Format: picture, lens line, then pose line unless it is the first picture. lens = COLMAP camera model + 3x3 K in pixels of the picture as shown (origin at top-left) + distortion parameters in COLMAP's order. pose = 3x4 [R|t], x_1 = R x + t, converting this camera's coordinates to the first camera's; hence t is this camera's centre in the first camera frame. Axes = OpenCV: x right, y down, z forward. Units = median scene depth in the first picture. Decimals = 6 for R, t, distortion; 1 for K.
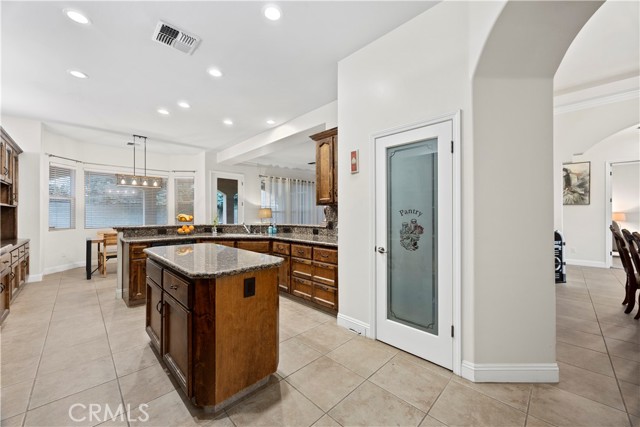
lens RADIAL K [[243.7, 0, 319.0], [0, 243.7, 212.9], [0, 0, 1]] dist [-0.000233, -0.000487]
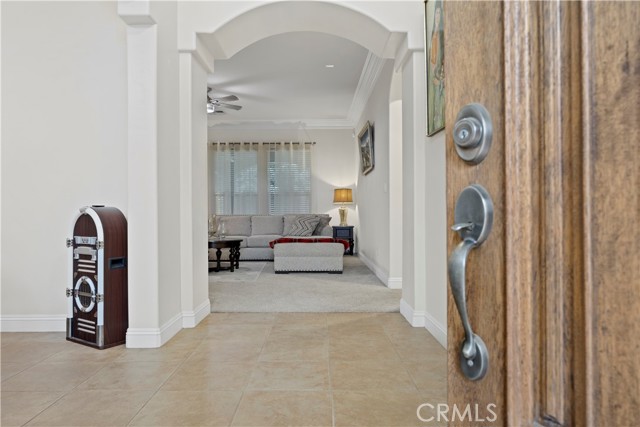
lens RADIAL K [[442.8, 0, 323.3], [0, 442.8, 212.3], [0, 0, 1]] dist [-0.007249, 0.001471]
pose [[0.716564, -0.003464, -0.697513, 1.722454], [0.008327, 0.999959, 0.003588, 0.076235], [0.697472, -0.008379, 0.716563, 0.749485]]
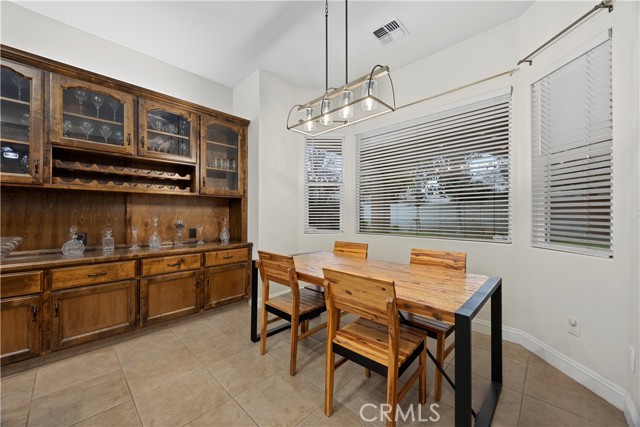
lens RADIAL K [[243.7, 0, 319.2], [0, 243.7, 214.6], [0, 0, 1]] dist [-0.000233, -0.000487]
pose [[0.023254, 0.008613, -0.999692, -0.484868], [-0.002971, 0.999959, 0.008547, 0.018470], [0.999725, 0.002771, 0.023278, 1.174881]]
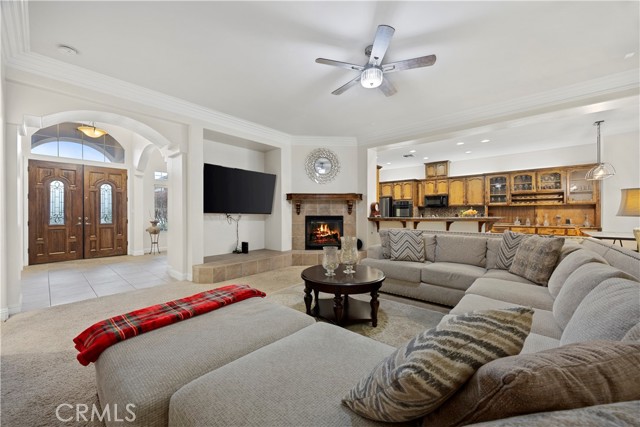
lens RADIAL K [[243.7, 0, 318.6], [0, 243.7, 213.5], [0, 0, 1]] dist [-0.000233, -0.000487]
pose [[-0.997435, 0.003912, -0.071466, 0.450139], [0.004185, 0.999984, -0.003679, 0.028604], [0.071451, -0.003968, -0.997436, 2.217983]]
